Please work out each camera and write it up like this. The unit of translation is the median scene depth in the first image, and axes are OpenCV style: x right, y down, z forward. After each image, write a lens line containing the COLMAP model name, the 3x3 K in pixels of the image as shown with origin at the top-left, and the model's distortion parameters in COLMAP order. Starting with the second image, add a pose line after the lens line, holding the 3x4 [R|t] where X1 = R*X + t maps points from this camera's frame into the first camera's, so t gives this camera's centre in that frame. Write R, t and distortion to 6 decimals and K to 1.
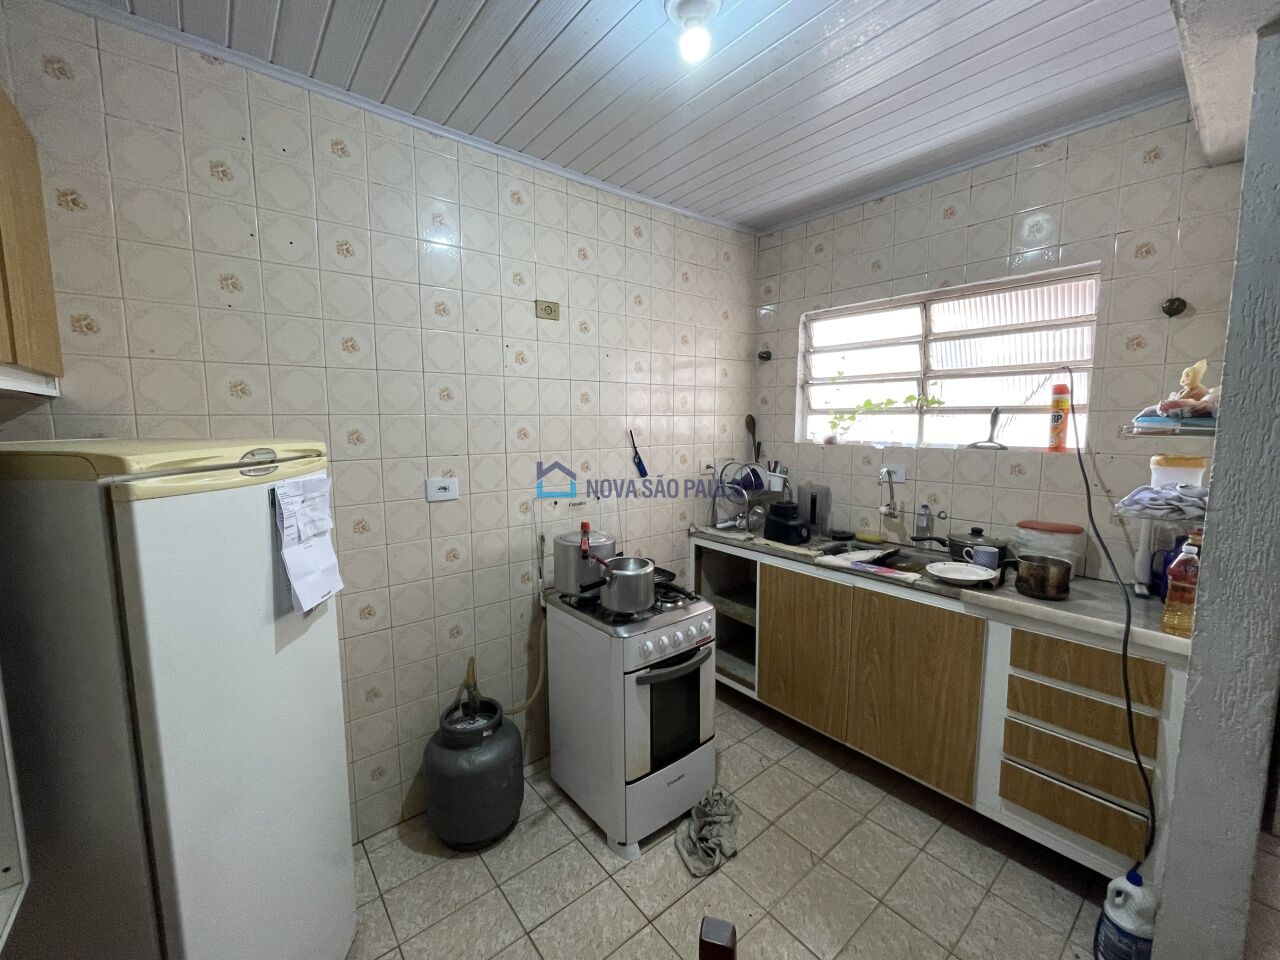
lens RADIAL K [[517.5, 0, 635.3], [0, 517.5, 476.9], [0, 0, 1]] dist [-0.000399, -0.000237]
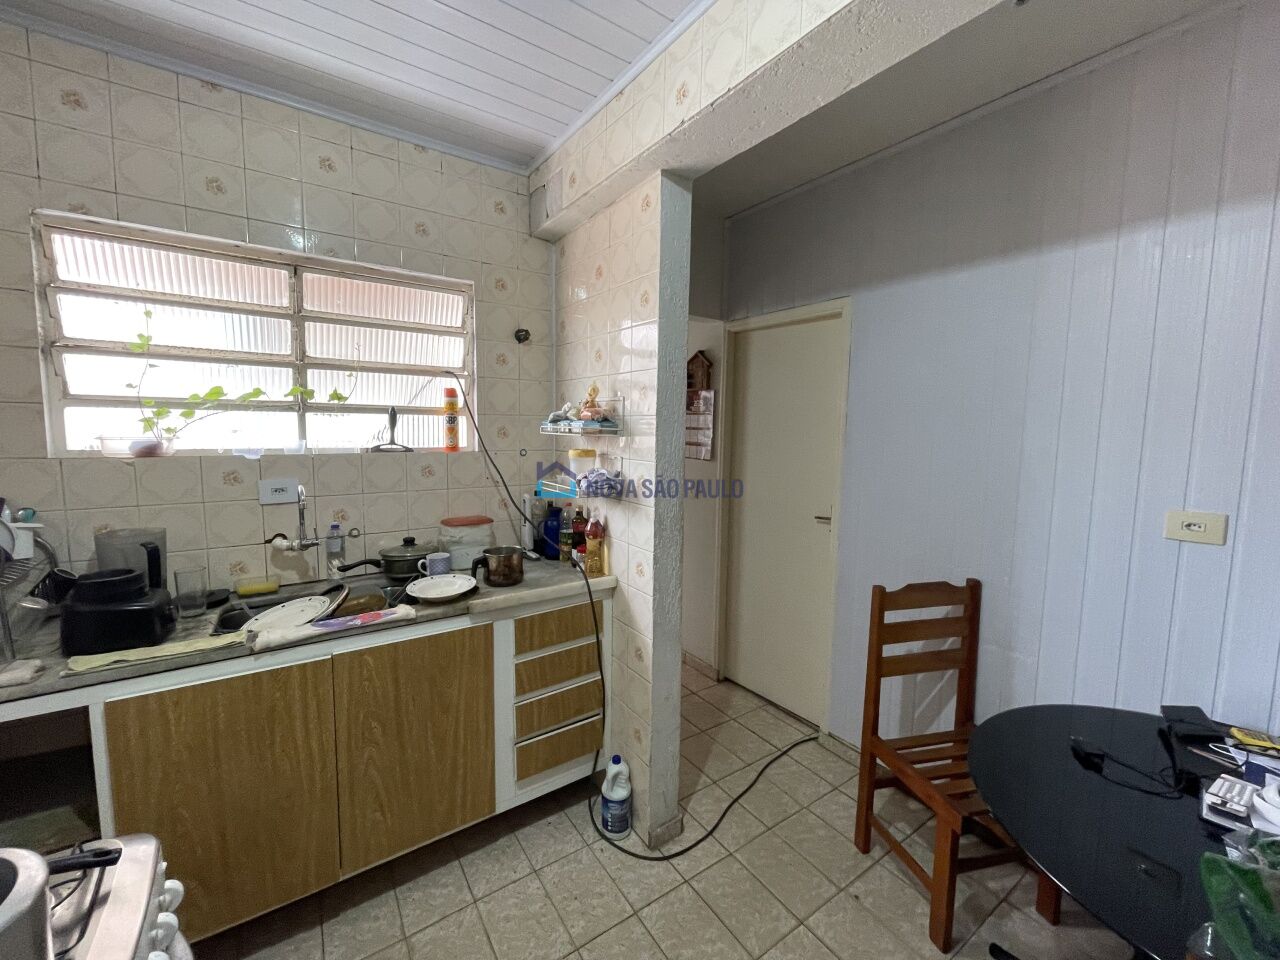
lens RADIAL K [[517.5, 0, 635.5], [0, 517.5, 476.6], [0, 0, 1]] dist [-0.000399, -0.000237]
pose [[0.090816, -0.092107, 0.991599, -0.210200], [0.096562, 0.991836, 0.083285, -0.047514], [-0.991175, 0.088187, 0.098969, 0.505718]]
